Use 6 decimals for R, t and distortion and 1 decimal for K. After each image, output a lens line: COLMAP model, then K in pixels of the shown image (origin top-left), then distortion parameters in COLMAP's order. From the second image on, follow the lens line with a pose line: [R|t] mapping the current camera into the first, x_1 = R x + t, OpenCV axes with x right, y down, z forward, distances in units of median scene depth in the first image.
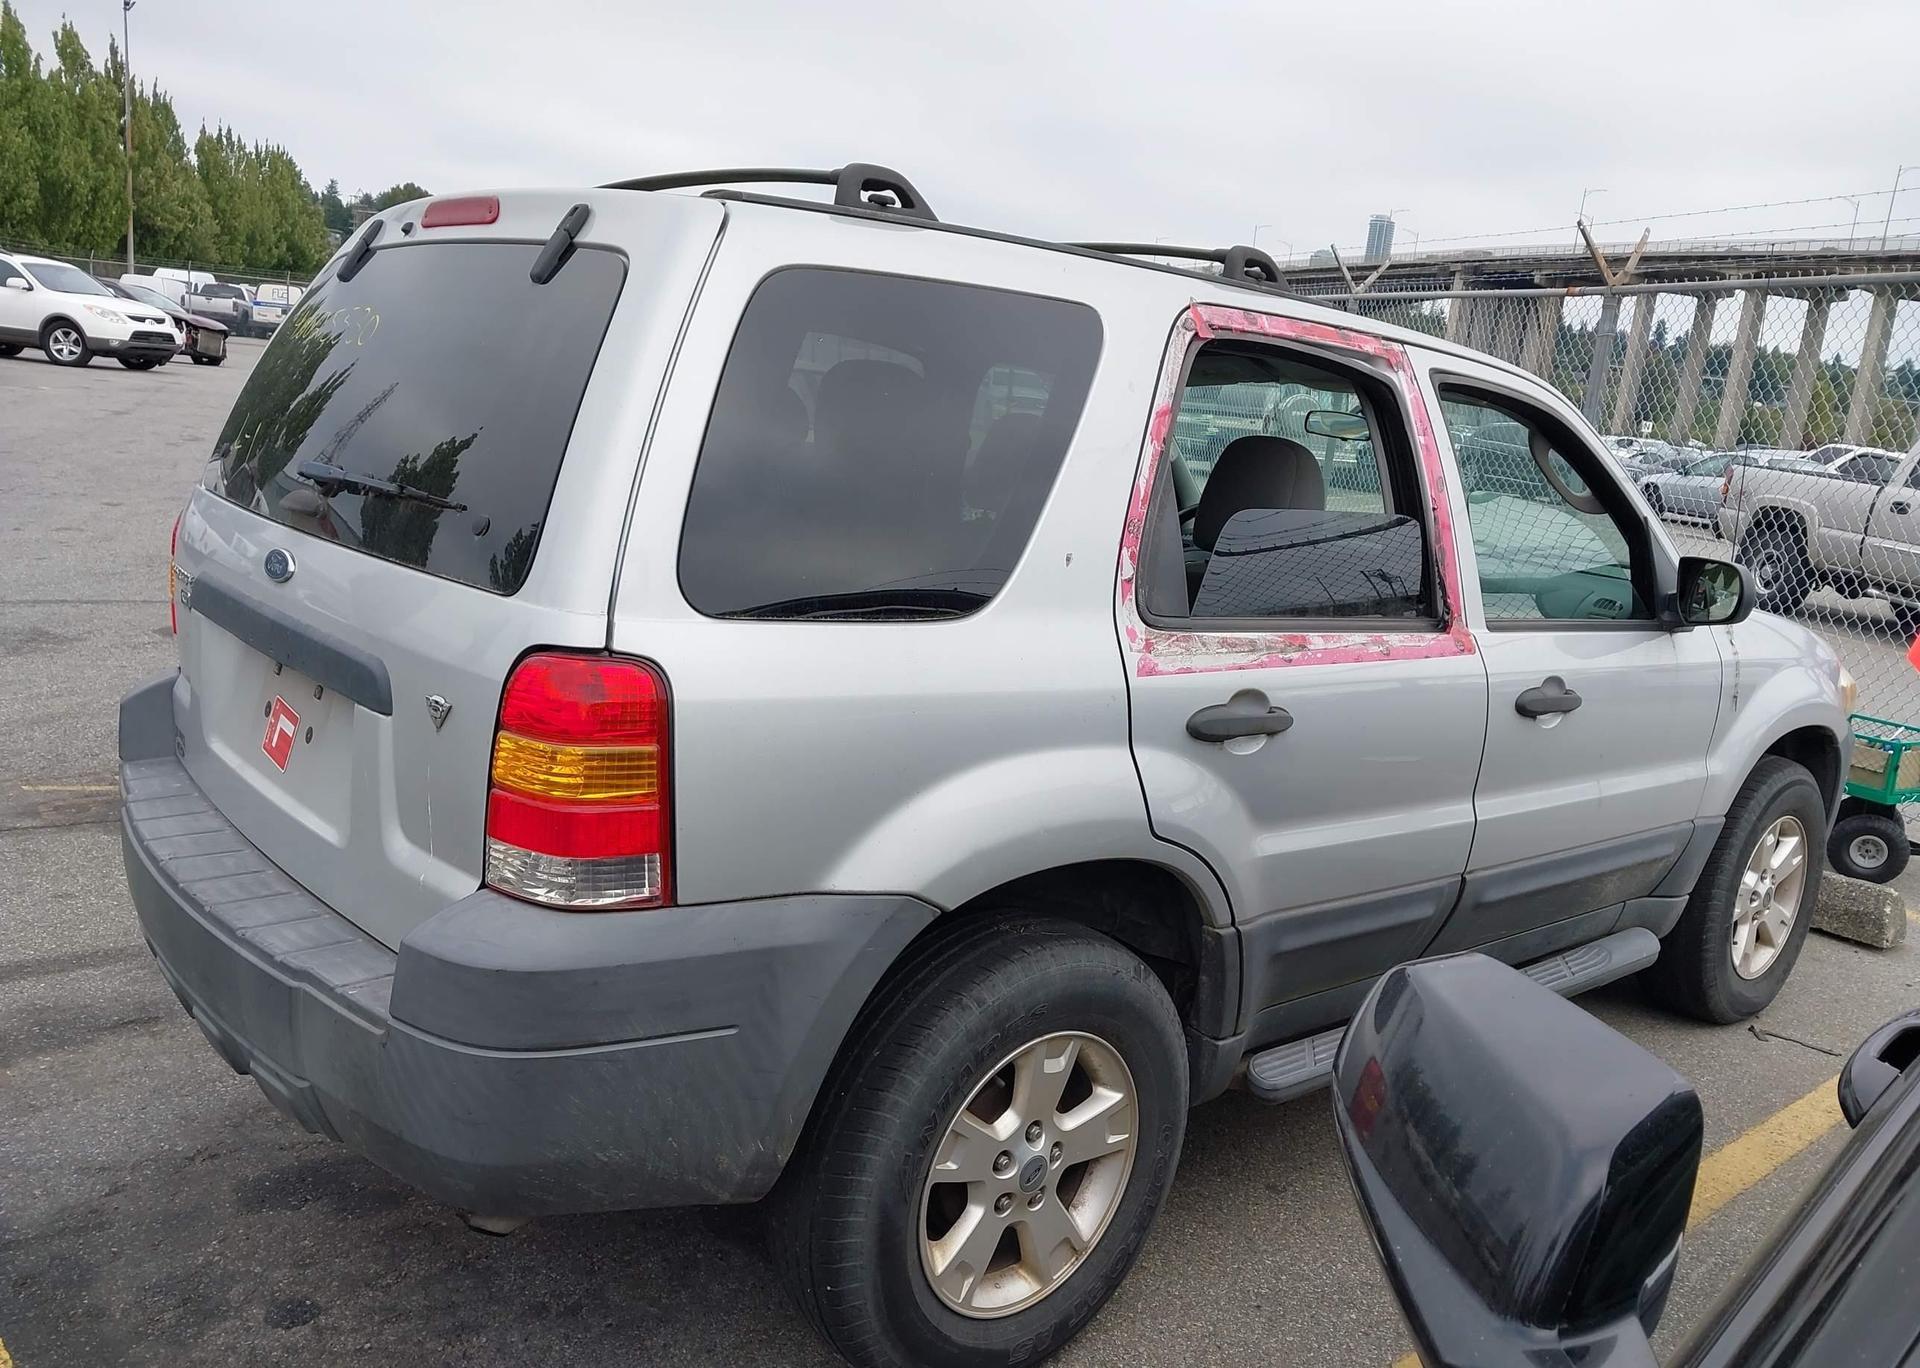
lens RADIAL K [[1484.0, 0, 958.4], [0, 1484.0, 740.9], [0, 0, 1]] dist [0.103388, -0.153240]
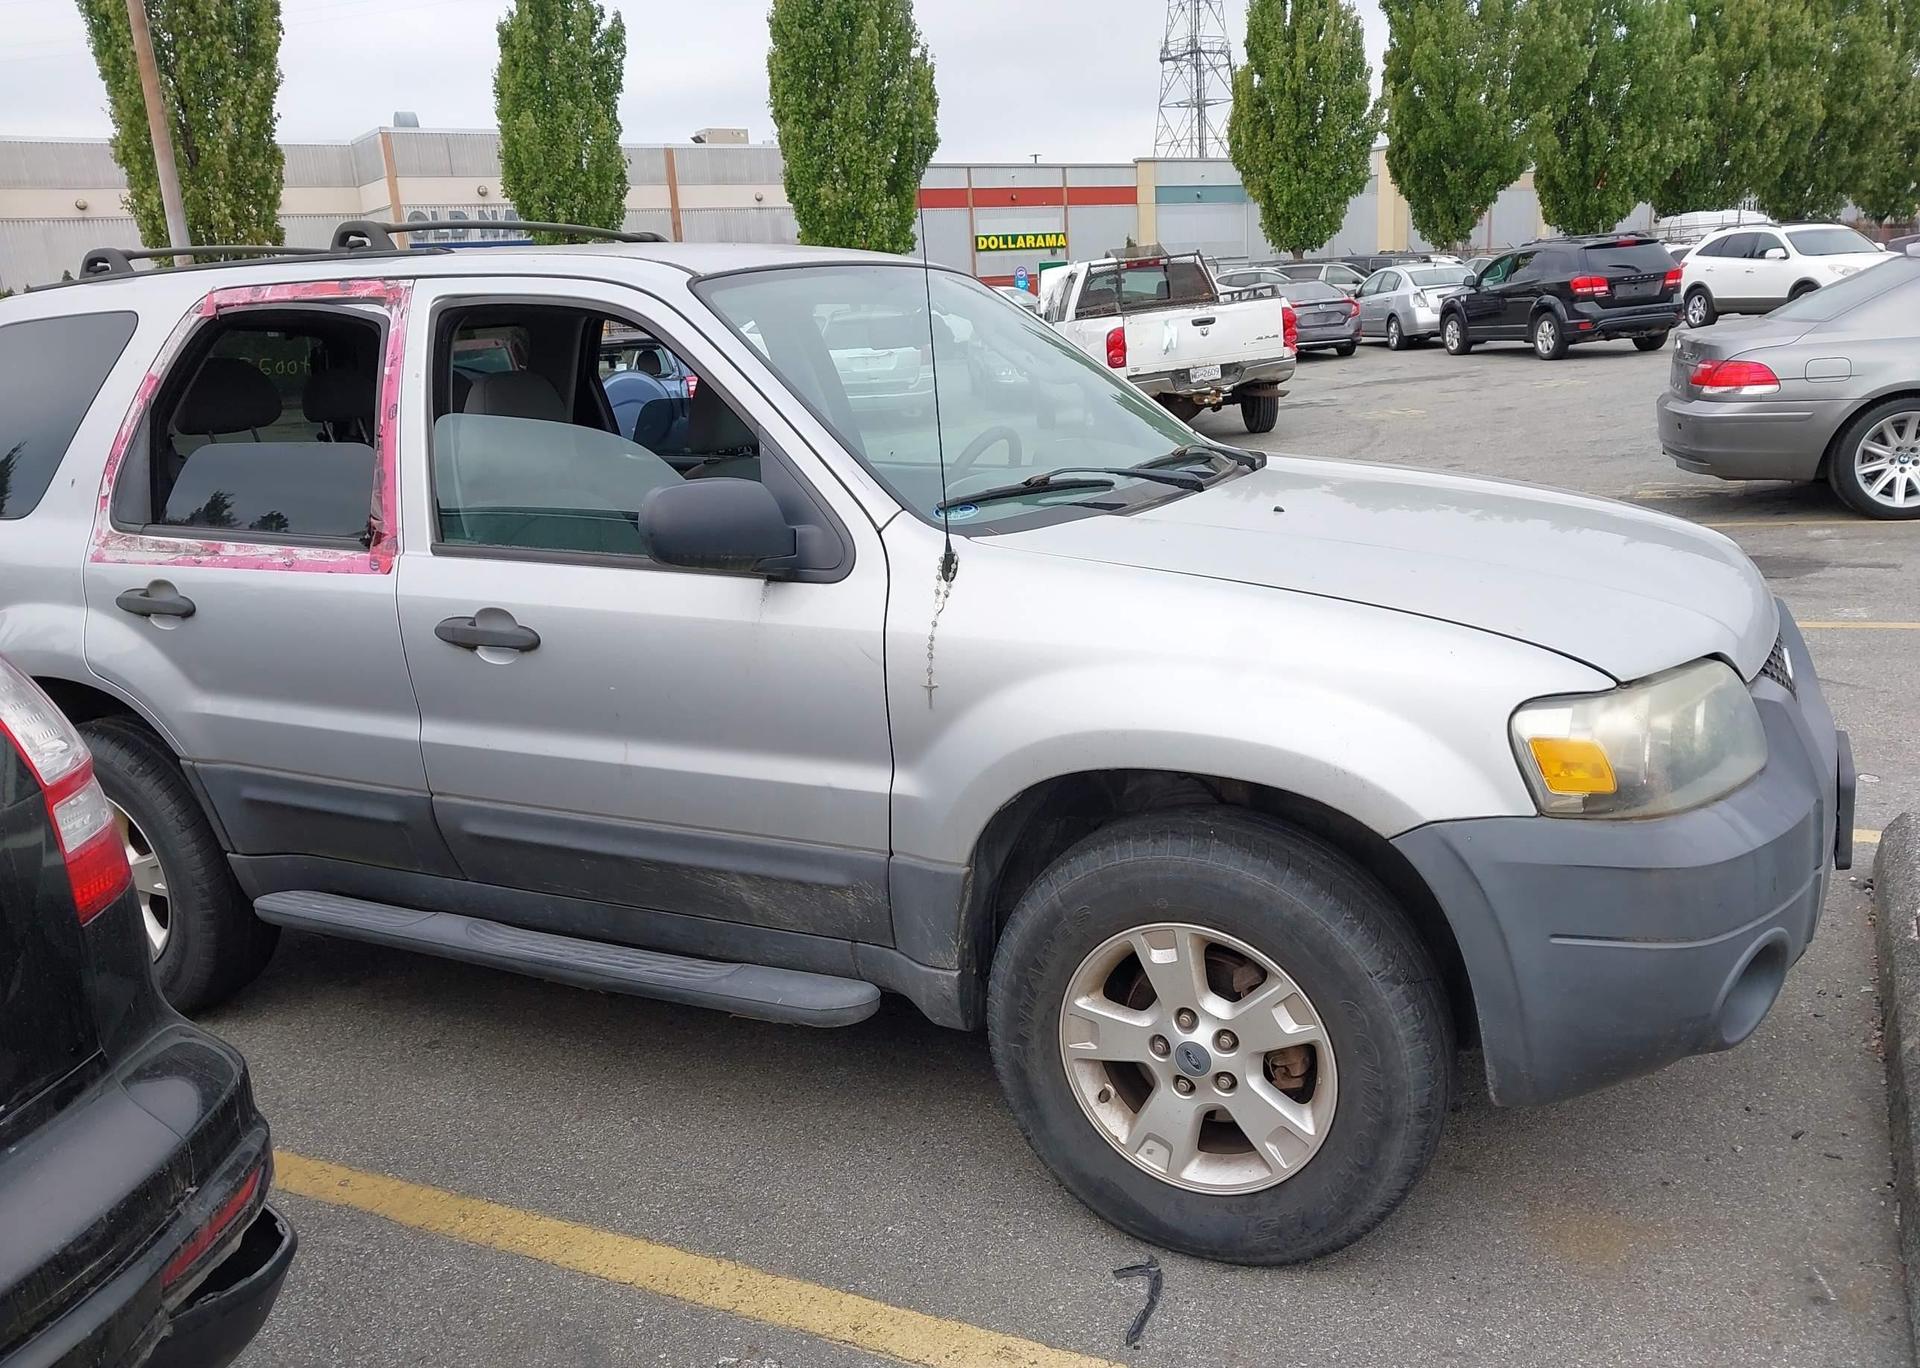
lens RADIAL K [[1491.4, 0, 988.2], [0, 1491.4, 723.3], [0, 0, 1]] dist [0.009301, 0.003455]
pose [[0.382187, 0.129510, -0.914965, 1.715499], [-0.117201, 0.988928, 0.091023, -0.116031], [0.916622, 0.072447, 0.393134, 1.153951]]
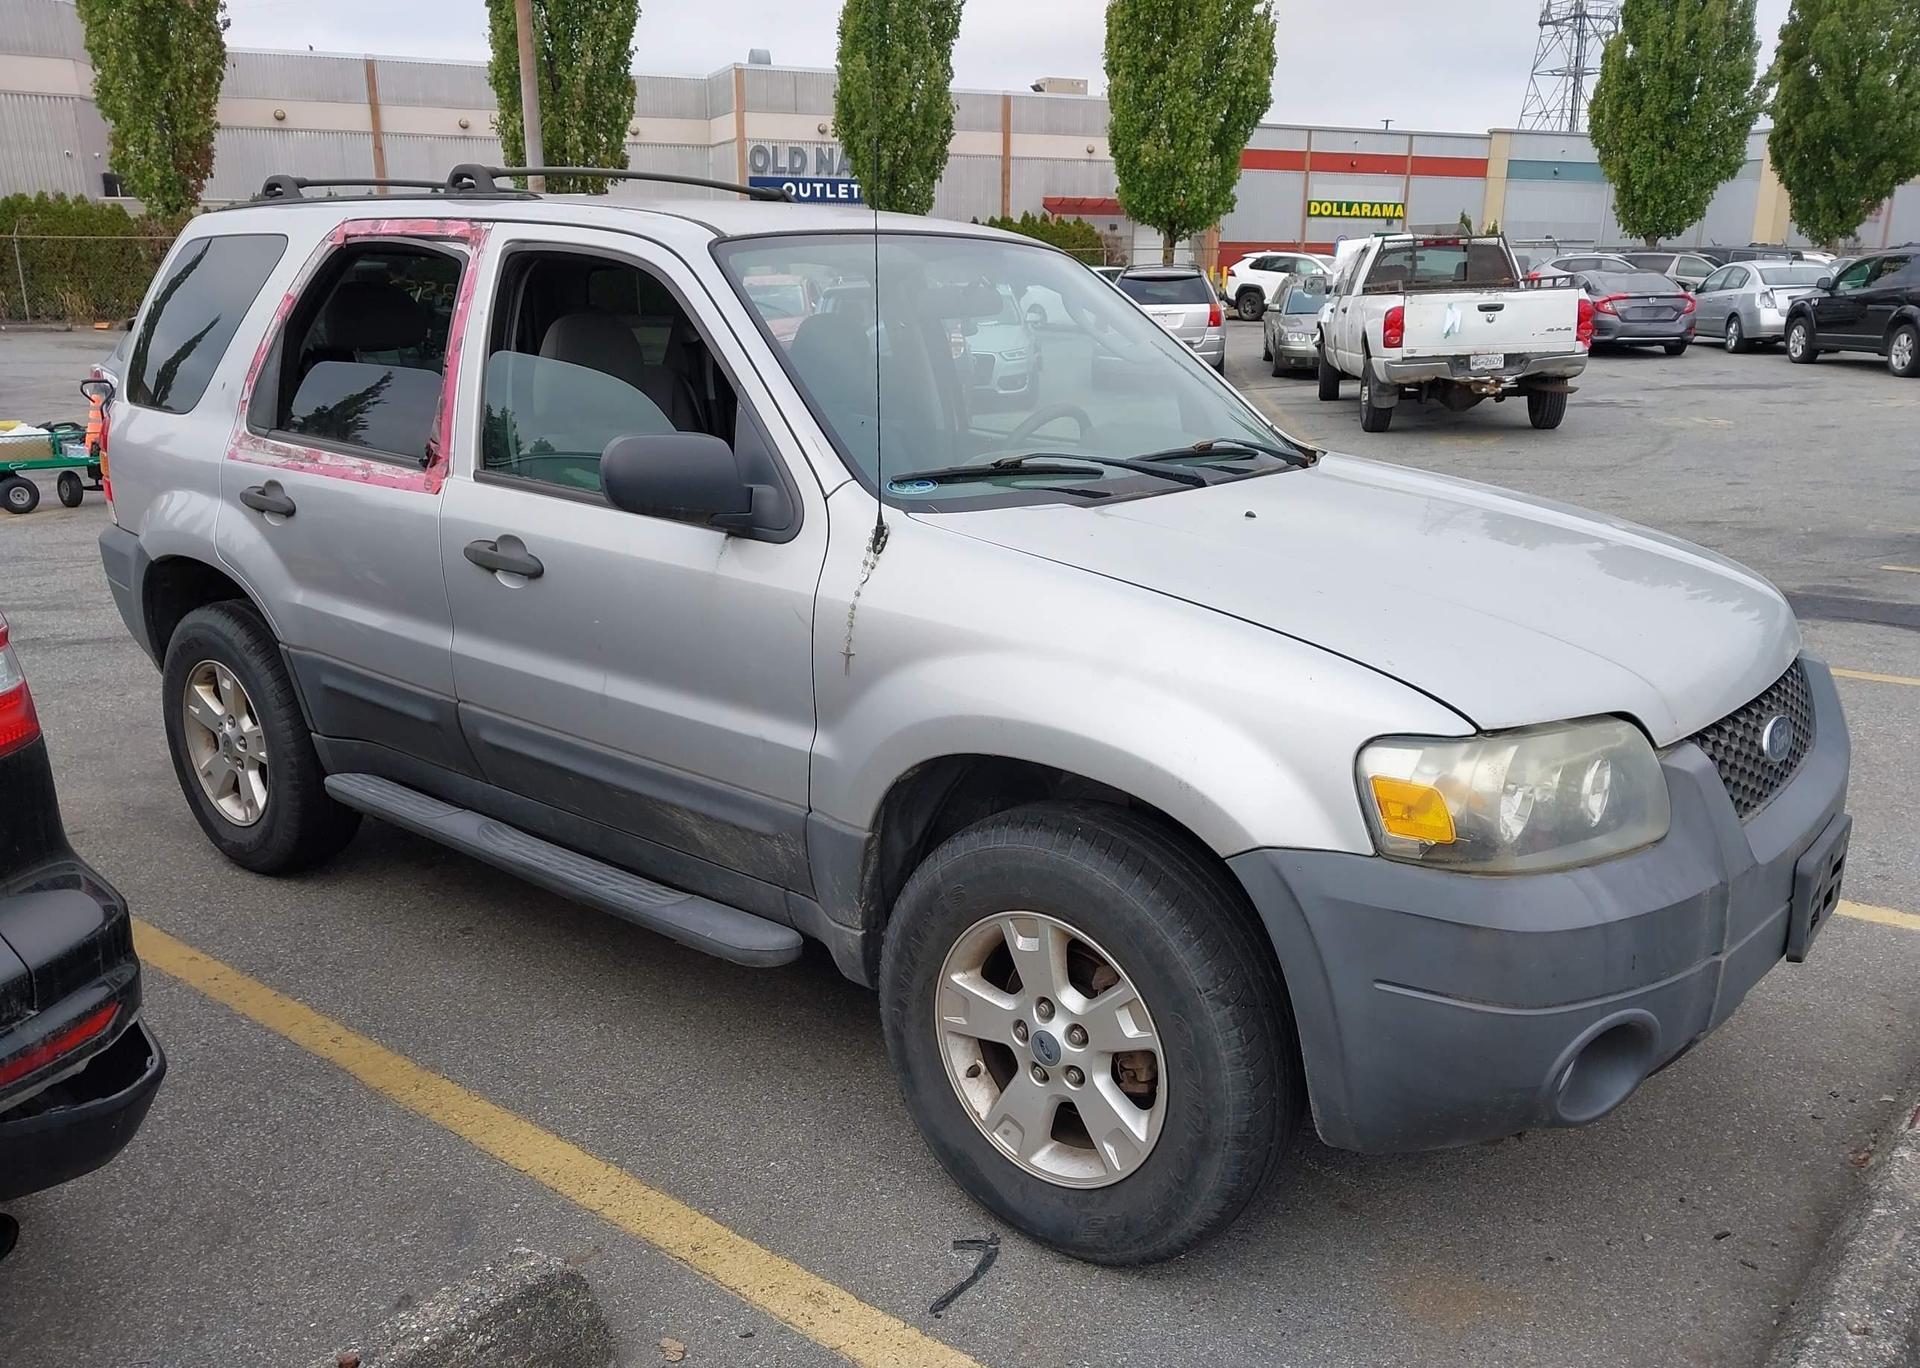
lens RADIAL K [[1496.2, 0, 999.0], [0, 1496.2, 726.2], [0, 0, 1]] dist [0.017109, -0.011411]
pose [[0.193006, 0.189651, -0.962695, 1.809421], [-0.213571, 0.965739, 0.147433, -0.171708], [0.957672, 0.177148, 0.226898, 1.386333]]
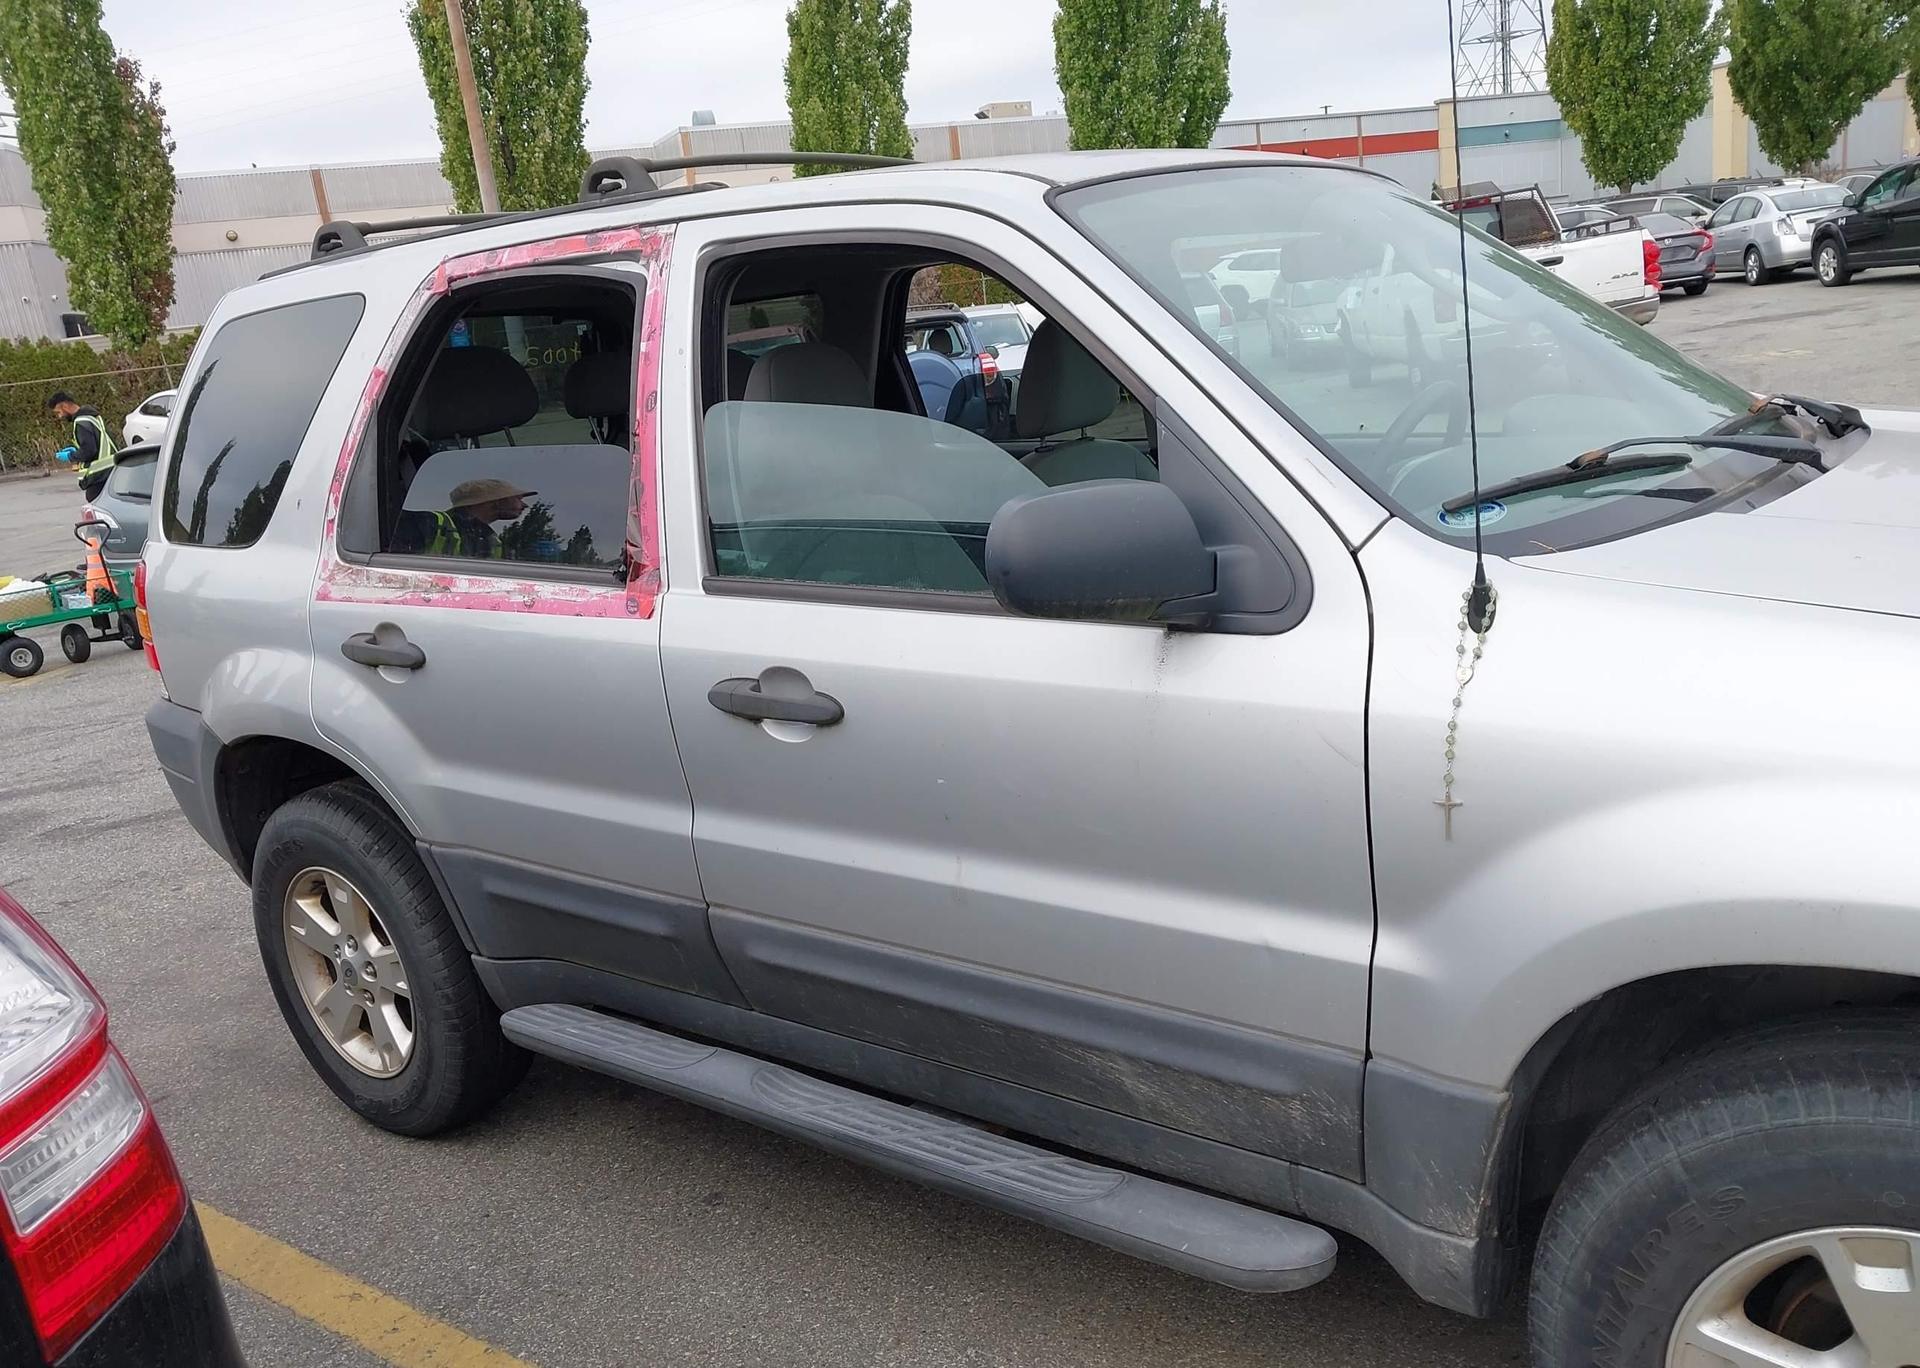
lens RADIAL K [[1488.6, 0, 988.0], [0, 1488.6, 726.6], [0, 0, 1]] dist [0.032273, -0.032907]
pose [[0.205300, 0.146809, -0.967625, 1.339084], [-0.092745, 0.987154, 0.130094, -0.140957], [0.974295, 0.063034, 0.216279, 1.186015]]
